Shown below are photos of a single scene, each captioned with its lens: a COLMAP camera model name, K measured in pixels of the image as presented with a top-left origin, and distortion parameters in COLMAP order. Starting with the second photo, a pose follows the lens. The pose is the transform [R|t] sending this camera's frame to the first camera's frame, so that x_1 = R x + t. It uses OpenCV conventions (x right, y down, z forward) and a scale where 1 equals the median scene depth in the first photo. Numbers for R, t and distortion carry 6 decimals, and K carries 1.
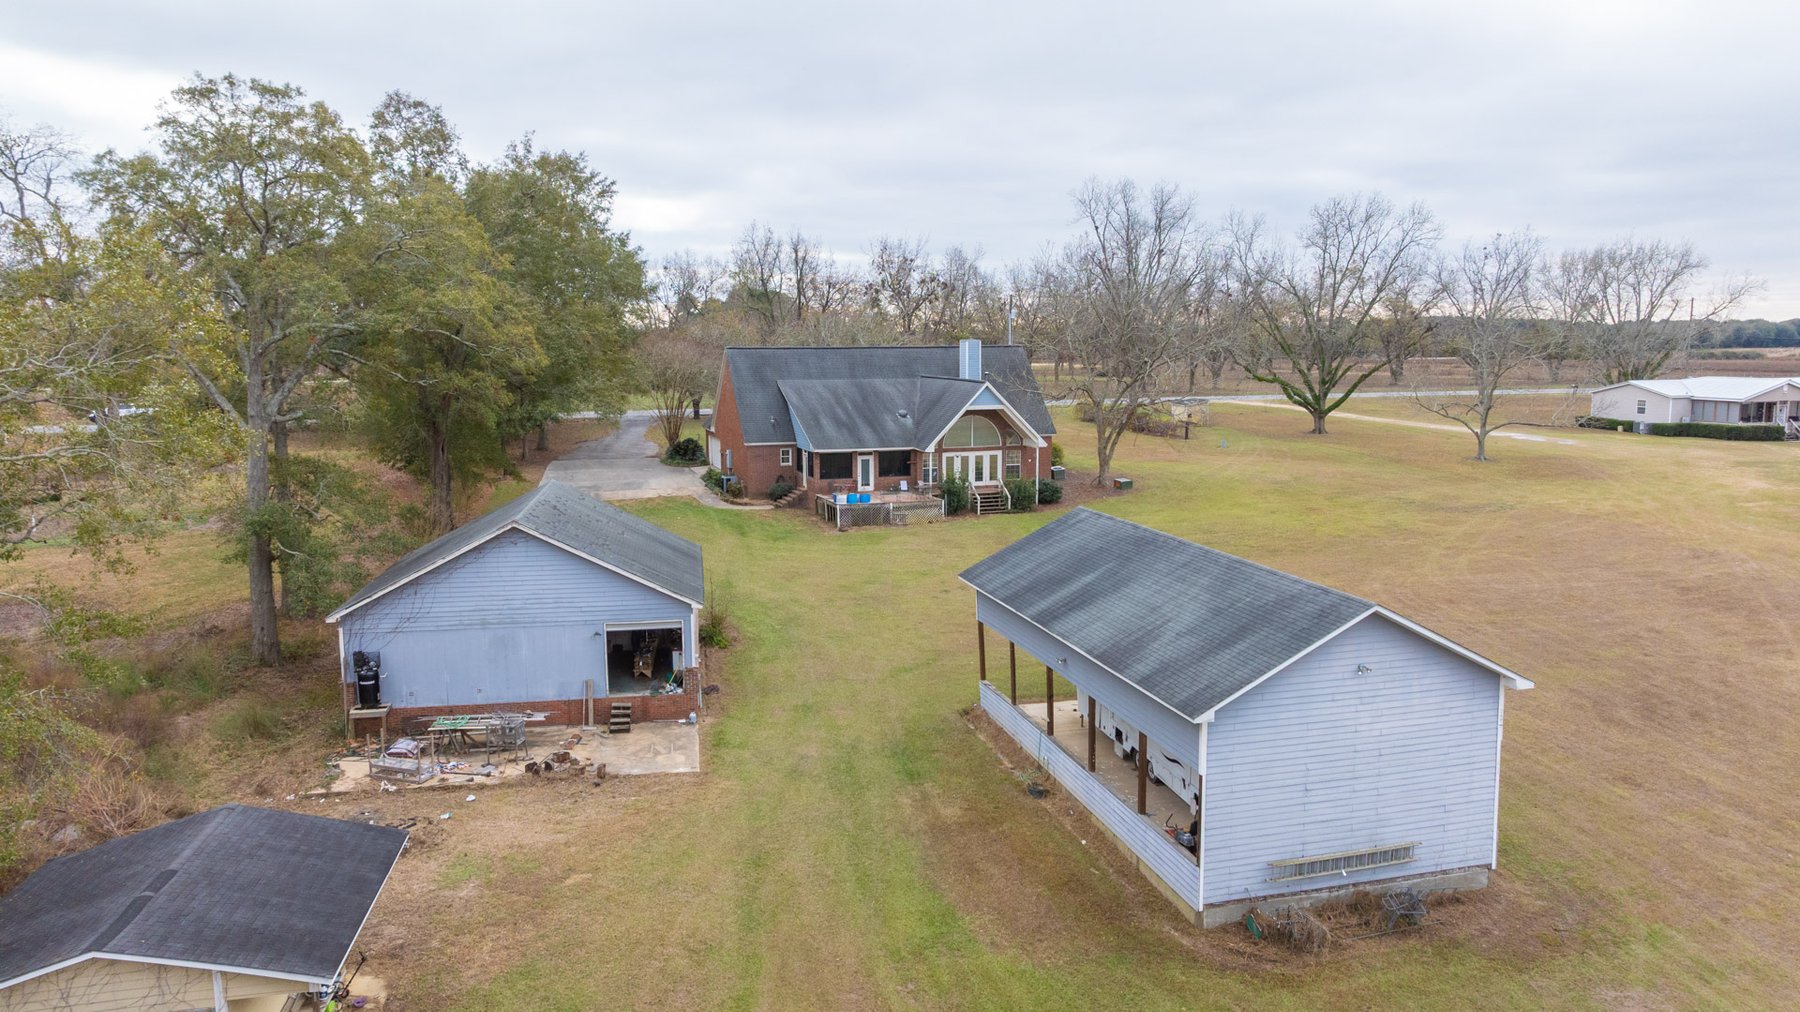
lens RADIAL K [[1270.1, 0, 911.1], [0, 1270.1, 491.3], [0, 0, 1]] dist [-0.024777, 0.019357]
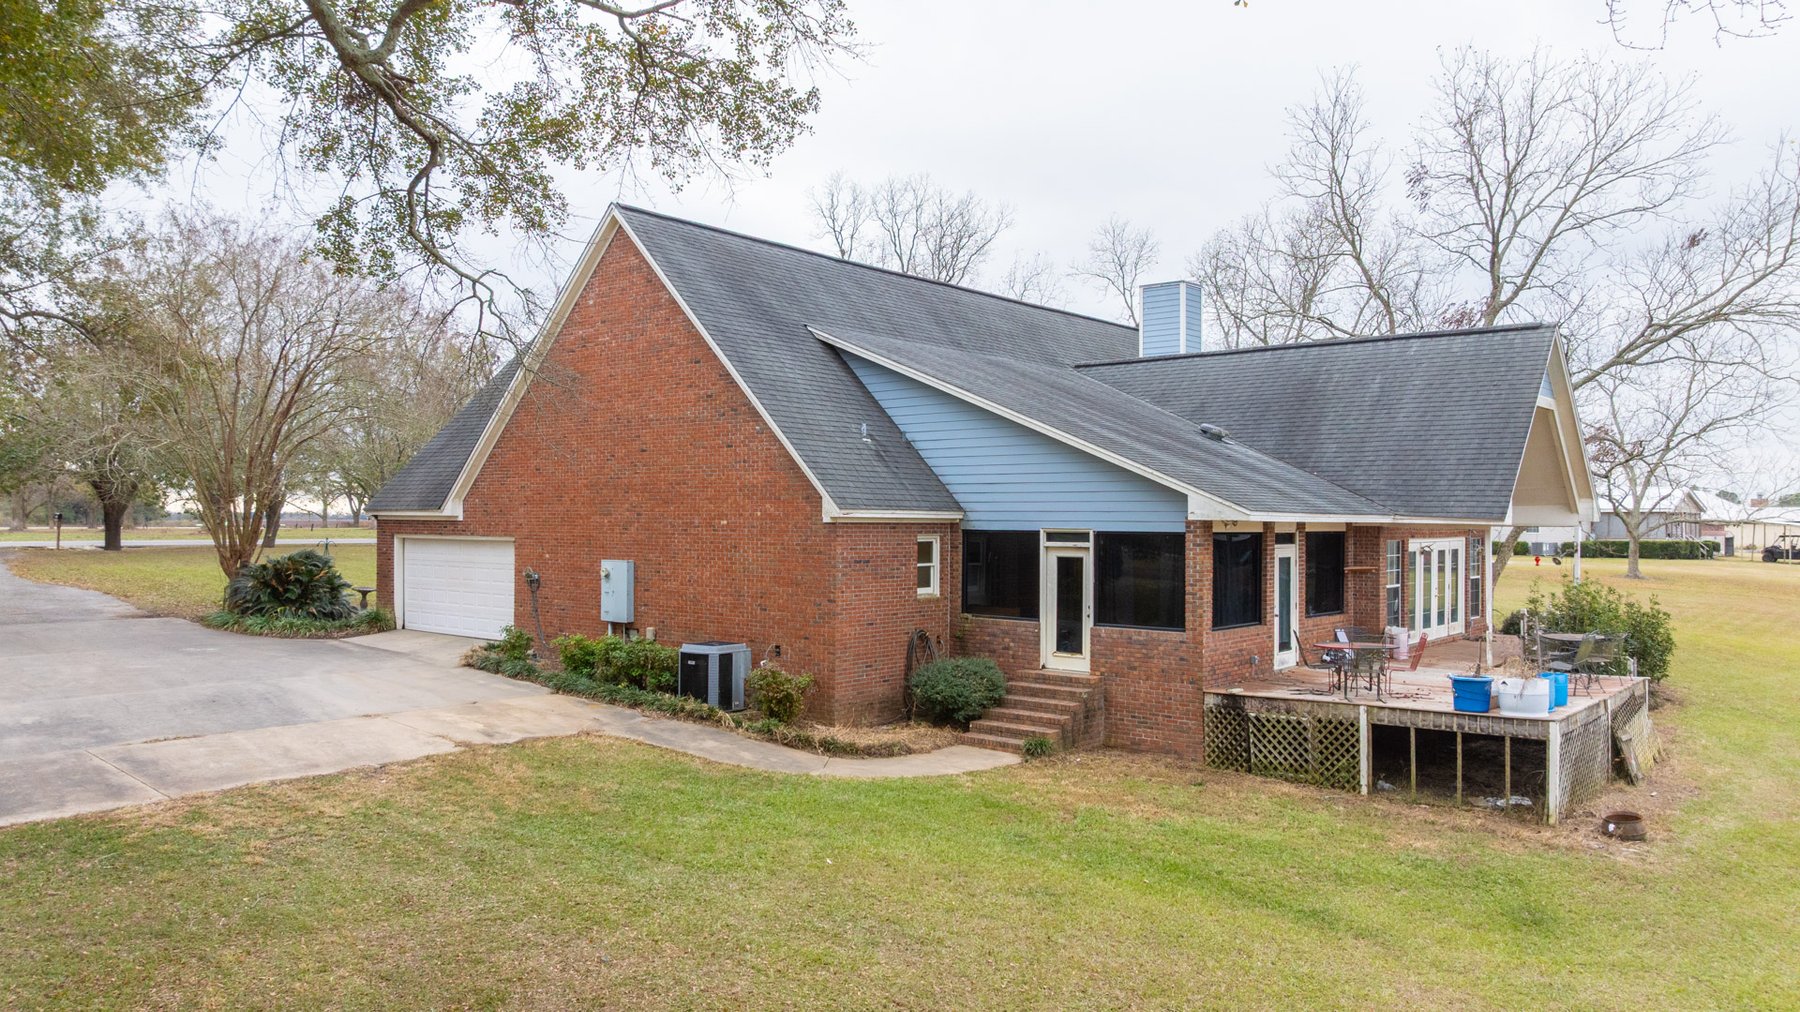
lens RADIAL K [[1270.1, 0, 911.1], [0, 1270.1, 491.3], [0, 0, 1]] dist [-0.024777, 0.019357]
pose [[0.852643, 0.018950, 0.522150, -0.254582], [0.058482, 0.989601, -0.131414, -0.006834], [-0.519210, 0.142585, 0.842668, 0.778356]]
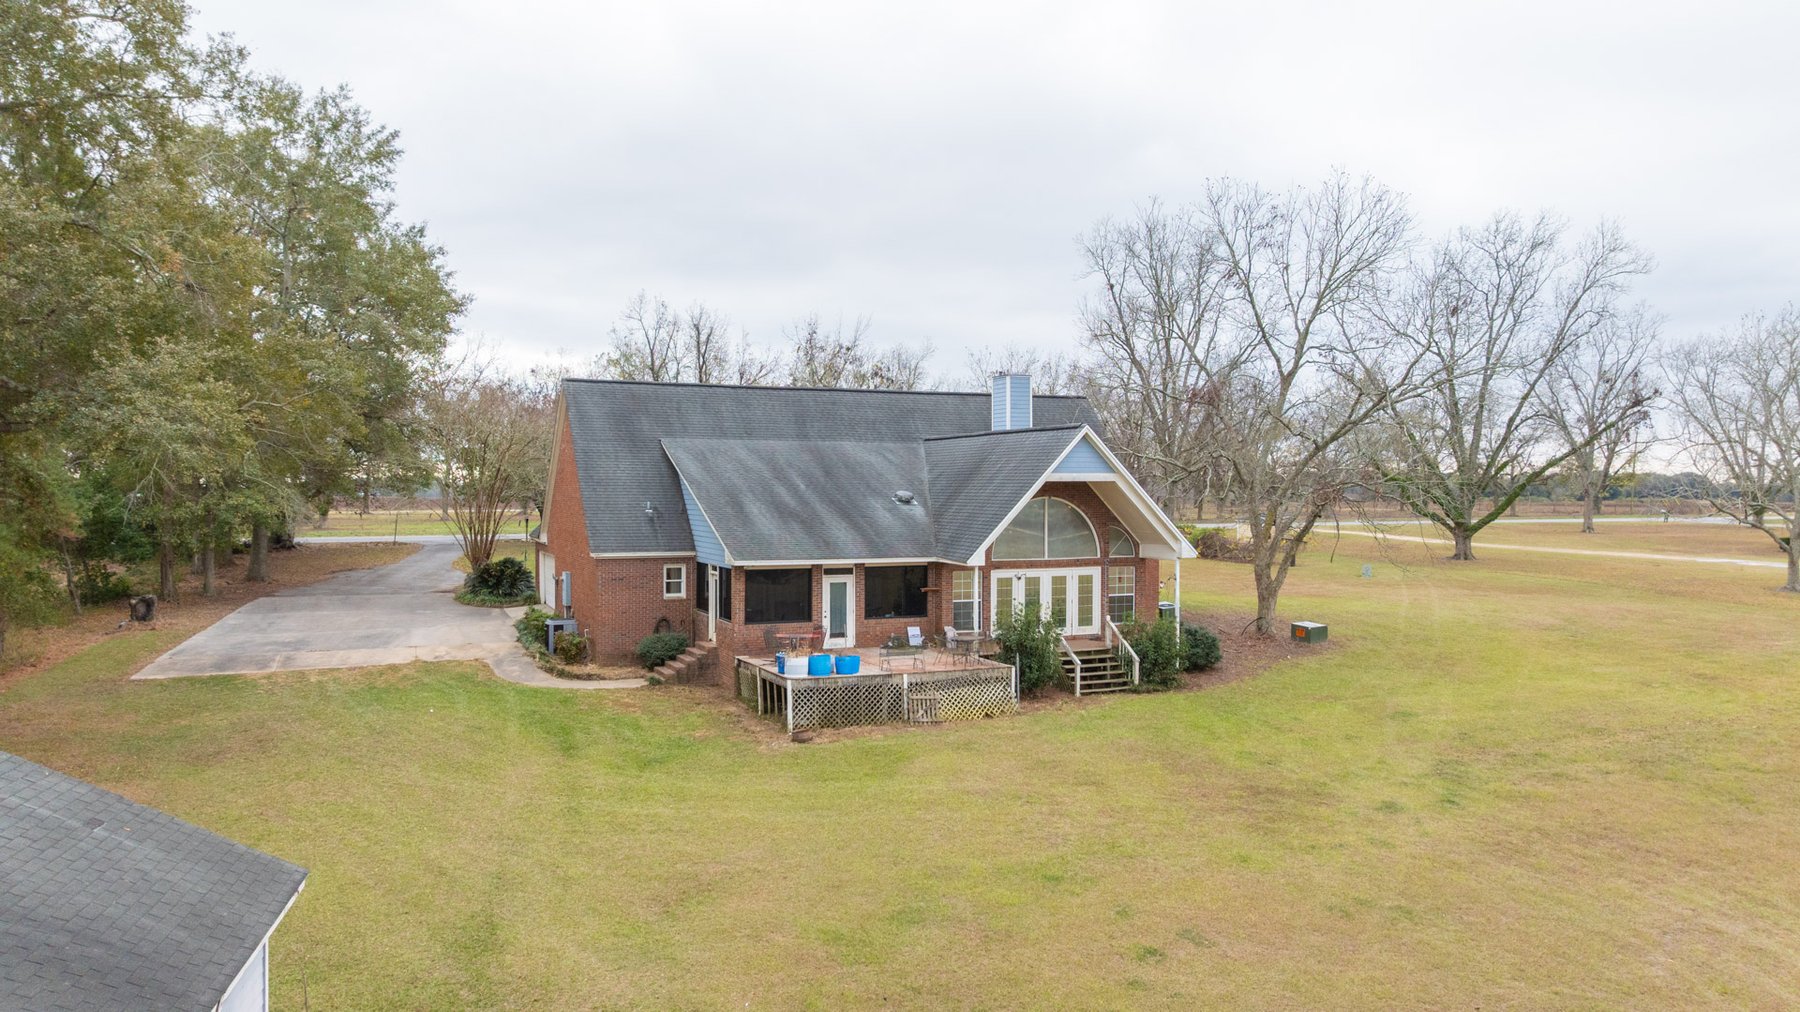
lens RADIAL K [[1270.1, 0, 911.1], [0, 1270.1, 491.3], [0, 0, 1]] dist [-0.024777, 0.019357]
pose [[0.996900, 0.003177, 0.078616, -0.045576], [0.006568, 0.992337, -0.123384, 0.000278], [-0.078406, 0.123518, 0.989240, 0.499233]]
